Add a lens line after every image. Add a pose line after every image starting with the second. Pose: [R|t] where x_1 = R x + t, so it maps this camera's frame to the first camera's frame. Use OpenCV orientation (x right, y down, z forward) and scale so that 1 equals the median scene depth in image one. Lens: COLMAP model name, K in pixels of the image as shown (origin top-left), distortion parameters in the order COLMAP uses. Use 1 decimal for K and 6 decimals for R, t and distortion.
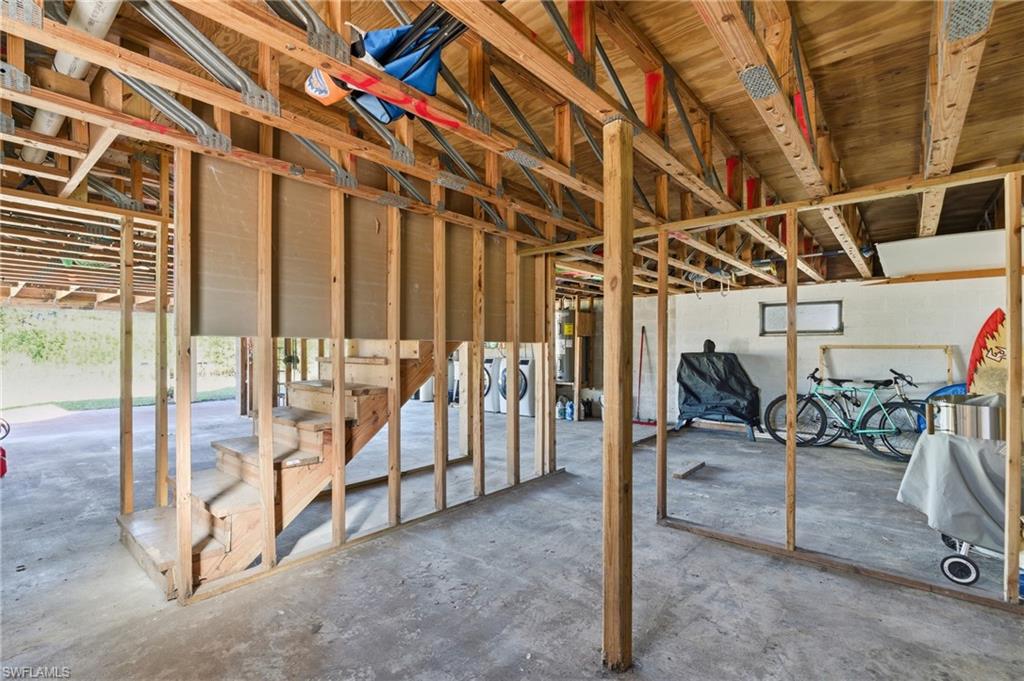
lens RADIAL K [[468.0, 0, 513.3], [0, 468.0, 345.2], [0, 0, 1]] dist [-0.001434, 0.000463]
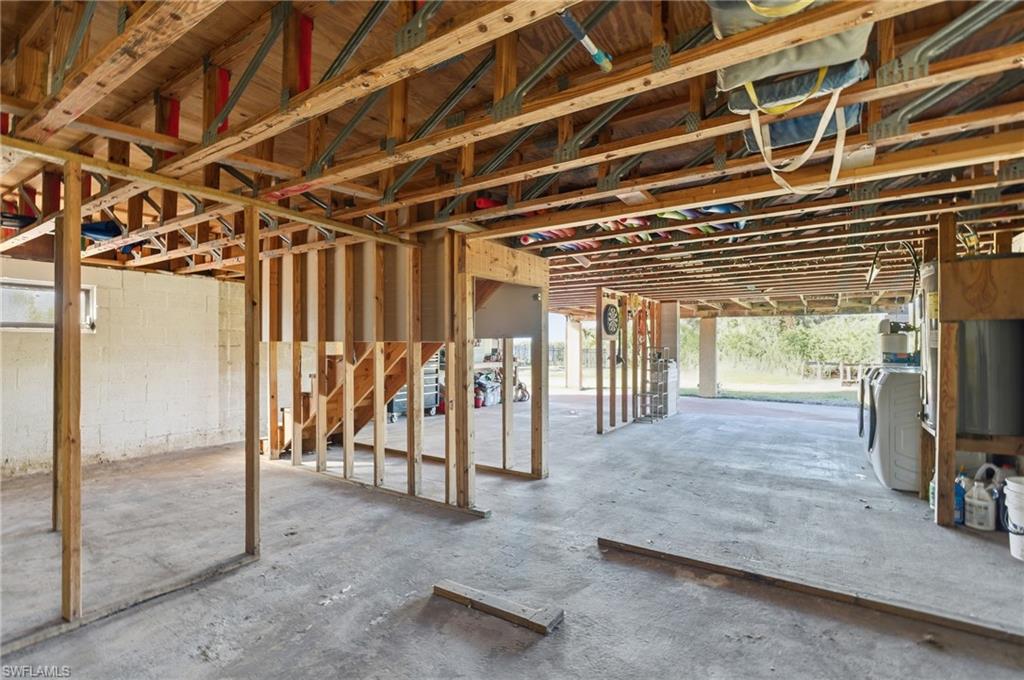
lens RADIAL K [[468.0, 0, 512.0], [0, 468.0, 344.1], [0, 0, 1]] dist [-0.001434, 0.000463]
pose [[0.120839, -0.010833, -0.992613, 1.035776], [0.005998, 0.999930, -0.010182, 0.008029], [0.992654, -0.004724, 0.120896, 1.172909]]
